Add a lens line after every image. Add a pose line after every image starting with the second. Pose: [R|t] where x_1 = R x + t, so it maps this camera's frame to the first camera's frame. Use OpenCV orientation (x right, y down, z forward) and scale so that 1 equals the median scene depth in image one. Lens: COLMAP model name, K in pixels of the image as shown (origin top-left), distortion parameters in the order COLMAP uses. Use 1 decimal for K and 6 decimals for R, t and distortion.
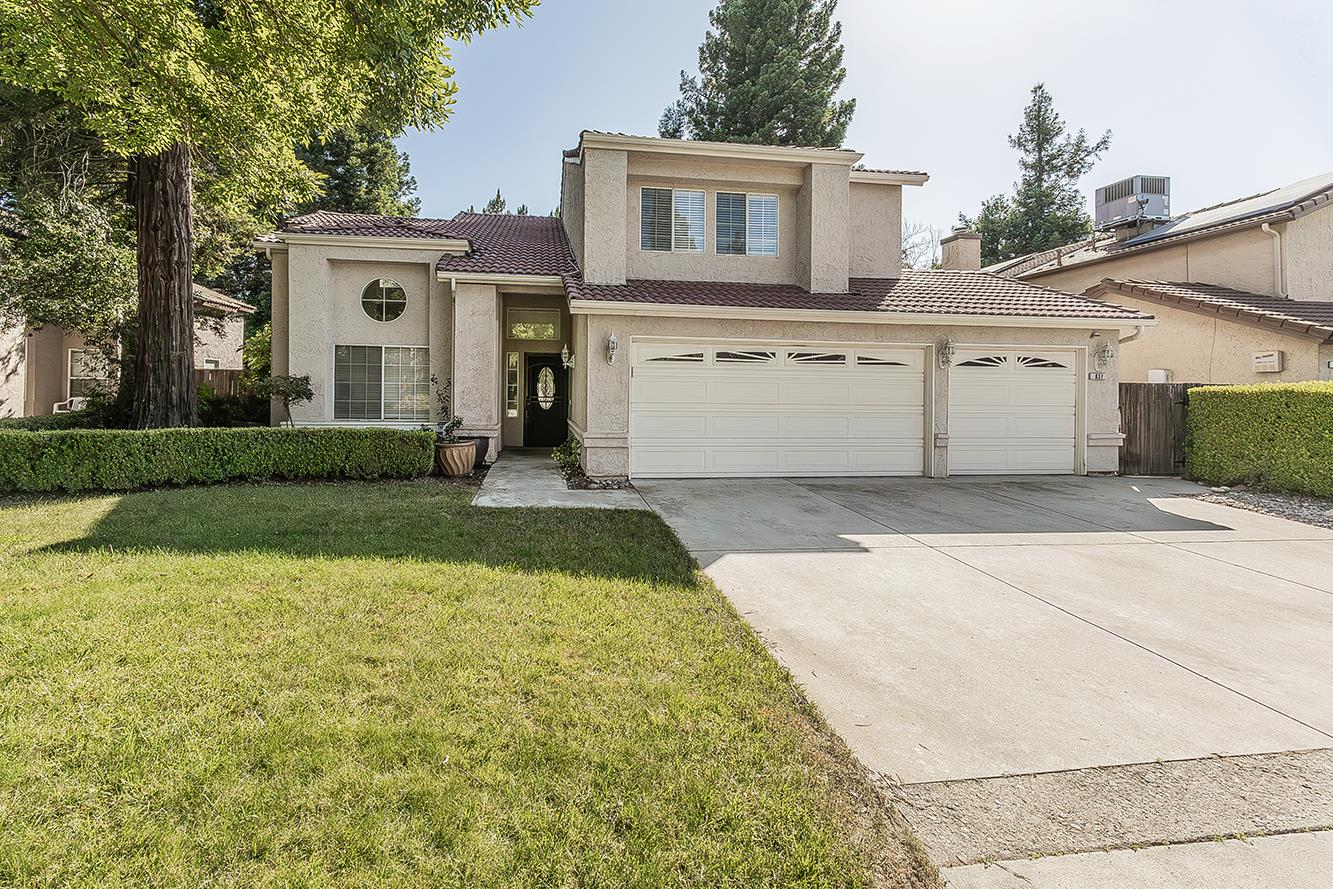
lens RADIAL K [[617.5, 0, 631.4], [0, 617.5, 399.0], [0, 0, 1]] dist [0.010077, -0.004136]
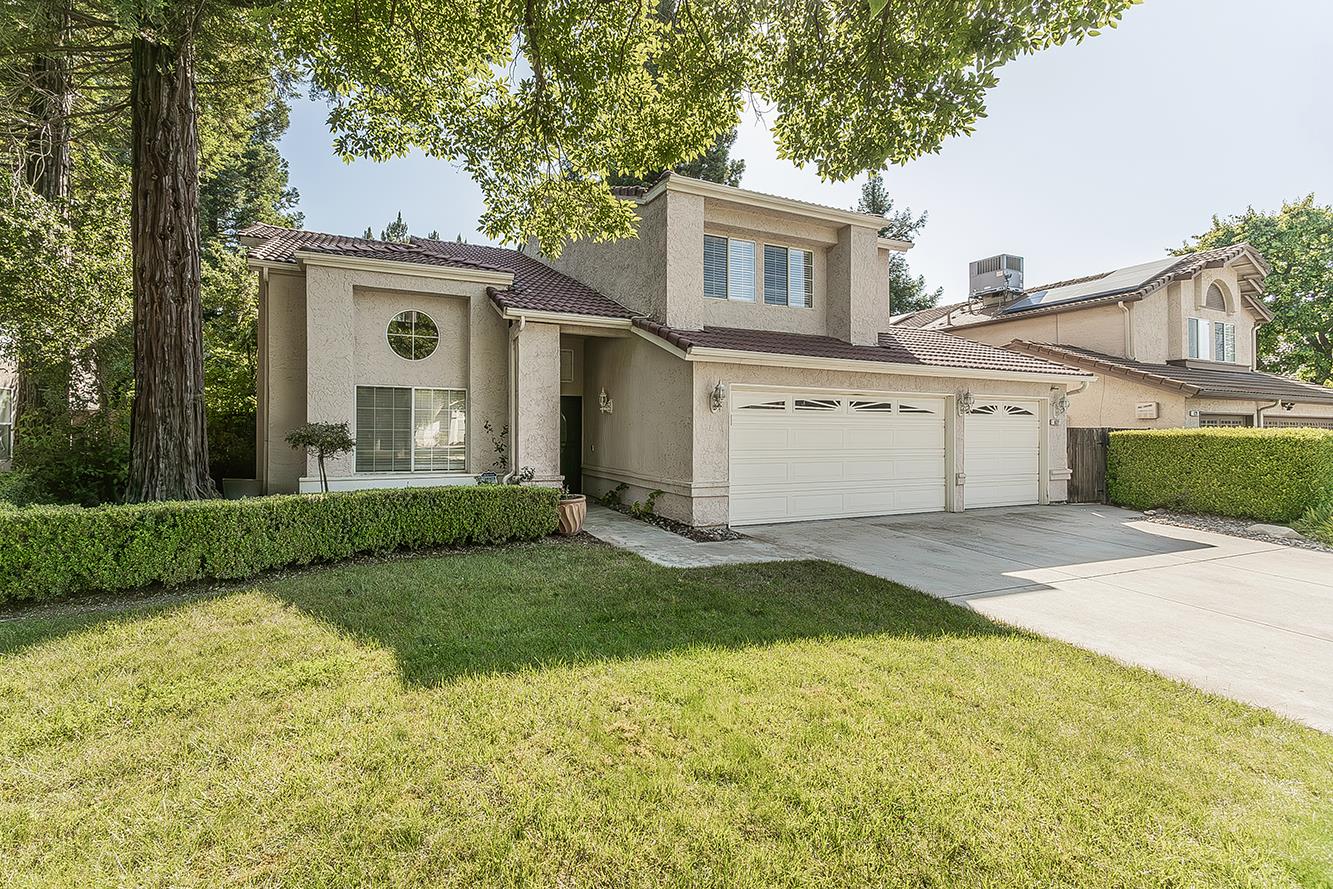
lens RADIAL K [[617.5, 0, 633.6], [0, 617.5, 425.1], [0, 0, 1]] dist [0.010077, -0.004136]
pose [[0.958196, -0.002684, 0.286101, -0.369700], [0.007446, 0.999851, -0.015558, -0.018079], [-0.286017, 0.017038, 0.958073, 0.078383]]
